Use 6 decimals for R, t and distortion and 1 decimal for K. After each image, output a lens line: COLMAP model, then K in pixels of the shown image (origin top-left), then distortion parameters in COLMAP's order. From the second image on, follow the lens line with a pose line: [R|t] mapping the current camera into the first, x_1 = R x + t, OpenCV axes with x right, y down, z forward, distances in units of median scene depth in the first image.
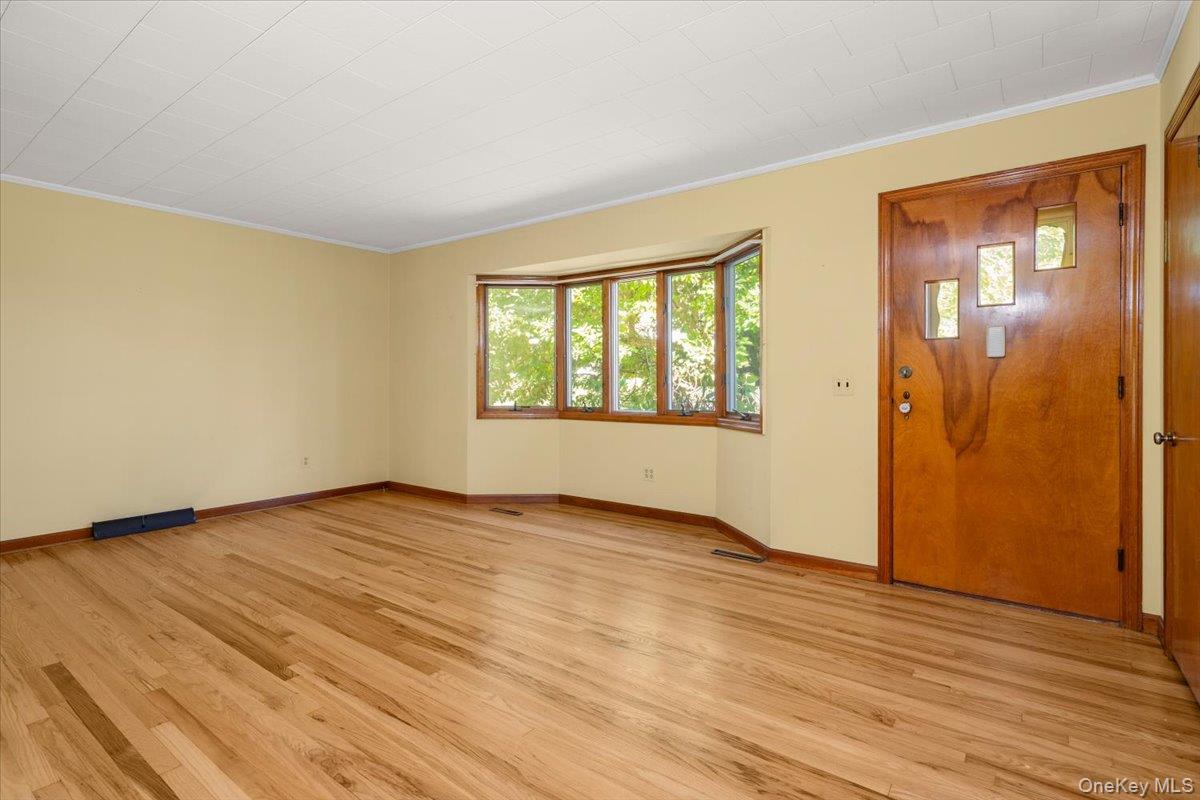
lens RADIAL K [[578.0, 0, 595.8], [0, 578.0, 384.4], [0, 0, 1]] dist [-0.000861, 0.000316]
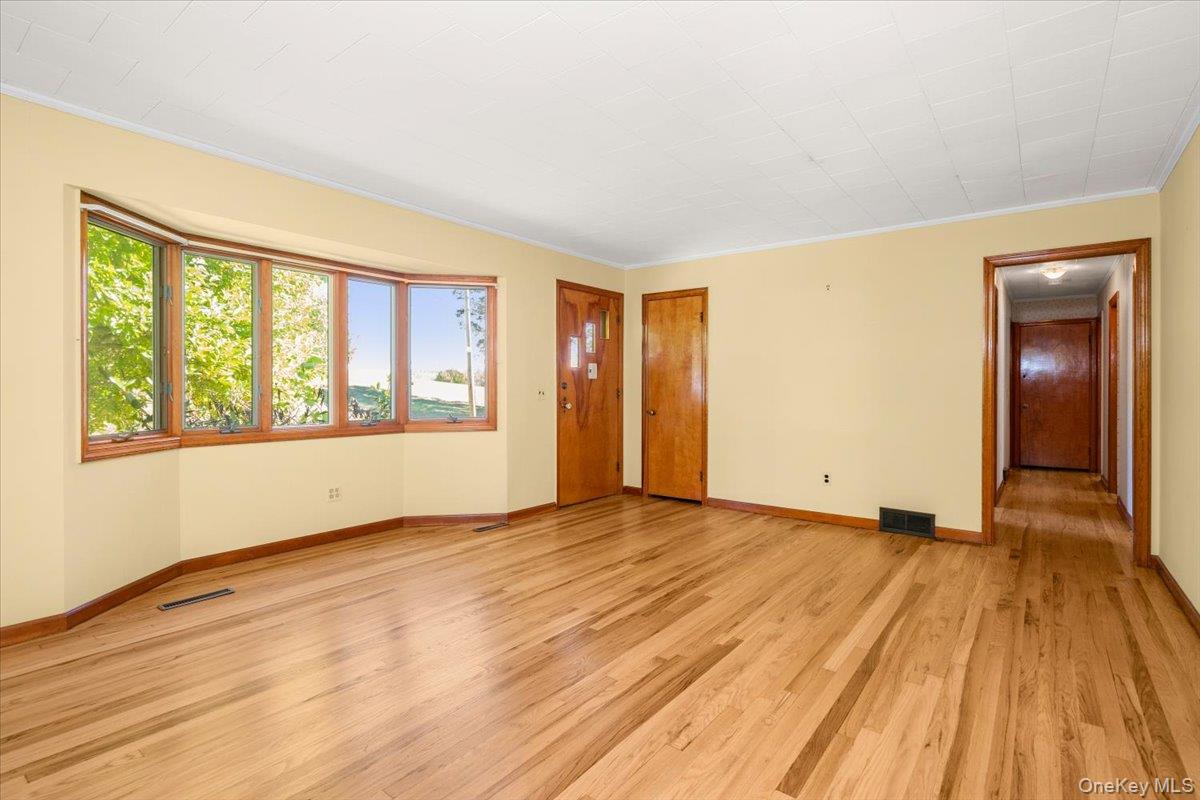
lens RADIAL K [[568.5, 0, 580.3], [0, 568.5, 393.9], [0, 0, 1]] dist [-0.001733, 0.000162]
pose [[0.047054, -0.007045, 0.998867, -1.178546], [0.004182, 0.999968, 0.006855, -0.008475], [-0.998884, 0.003855, 0.047082, 0.870453]]
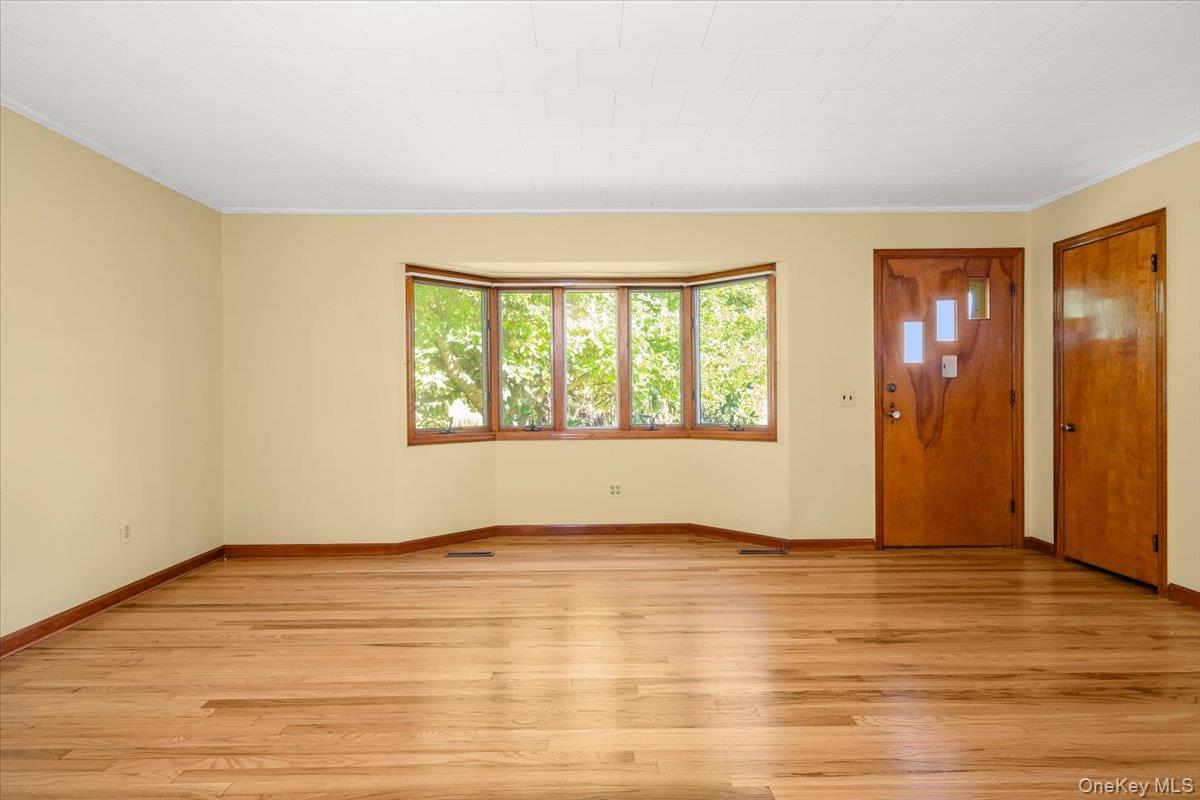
lens RADIAL K [[565.7, 0, 596.2], [0, 565.7, 399.9], [0, 0, 1]] dist [0.000074, 0.000705]
pose [[0.796108, -0.010610, 0.605062, -0.786578], [0.010575, 0.999938, 0.003621, -0.005737], [-0.605062, 0.003515, 0.796170, 0.377572]]
